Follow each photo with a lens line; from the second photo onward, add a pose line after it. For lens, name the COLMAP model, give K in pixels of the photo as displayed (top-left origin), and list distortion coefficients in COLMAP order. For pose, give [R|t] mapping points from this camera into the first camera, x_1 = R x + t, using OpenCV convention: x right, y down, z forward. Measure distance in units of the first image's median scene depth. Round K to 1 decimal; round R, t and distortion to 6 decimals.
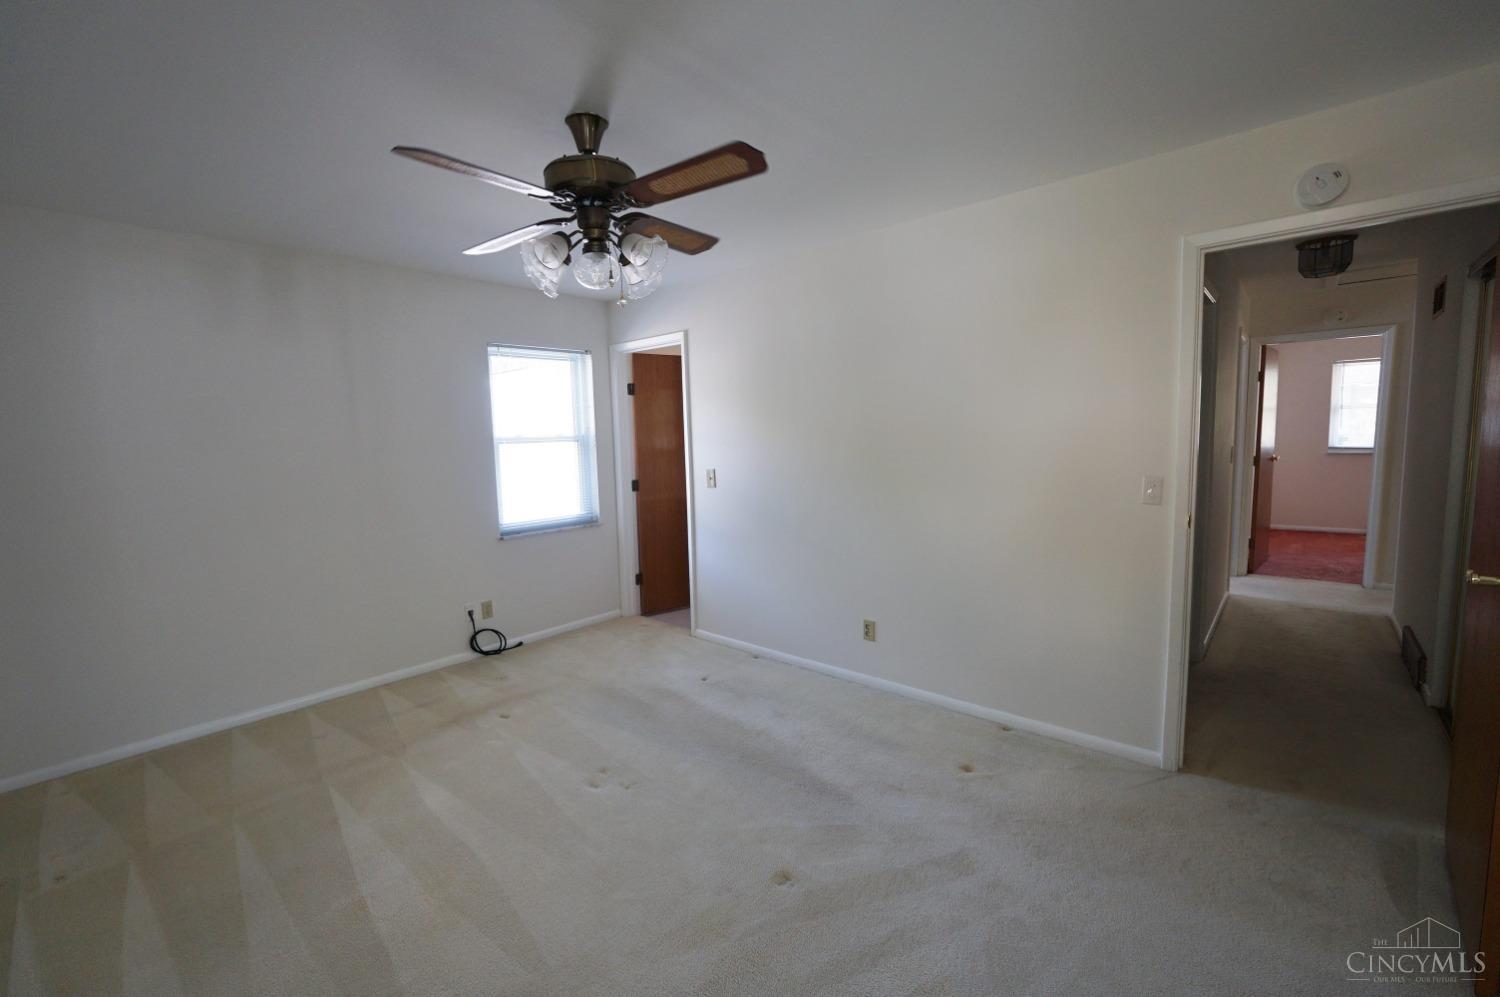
lens RADIAL K [[631.6, 0, 741.3], [0, 631.6, 500.3], [0, 0, 1]] dist [-0.011293, 0.000187]
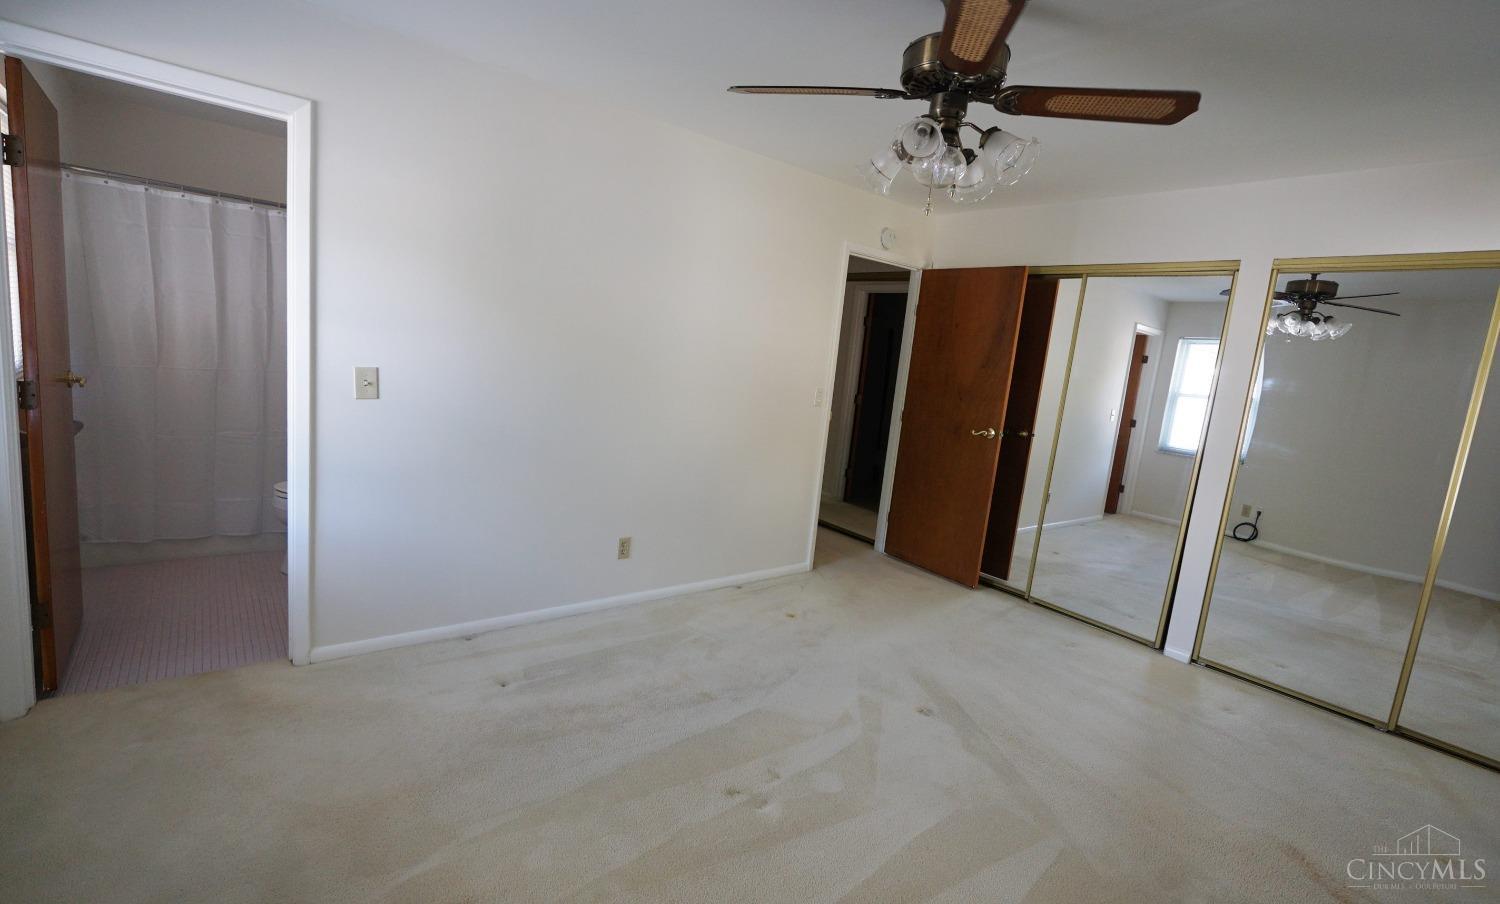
lens RADIAL K [[658.4, 0, 750.0], [0, 658.4, 452.0], [0, 0, 1]] dist [-0.001487, -0.000159]
pose [[0.156761, -0.111251, 0.981351, -2.049322], [0.002979, 0.993684, 0.112174, -0.134188], [-0.987632, -0.014661, 0.156102, 1.885547]]
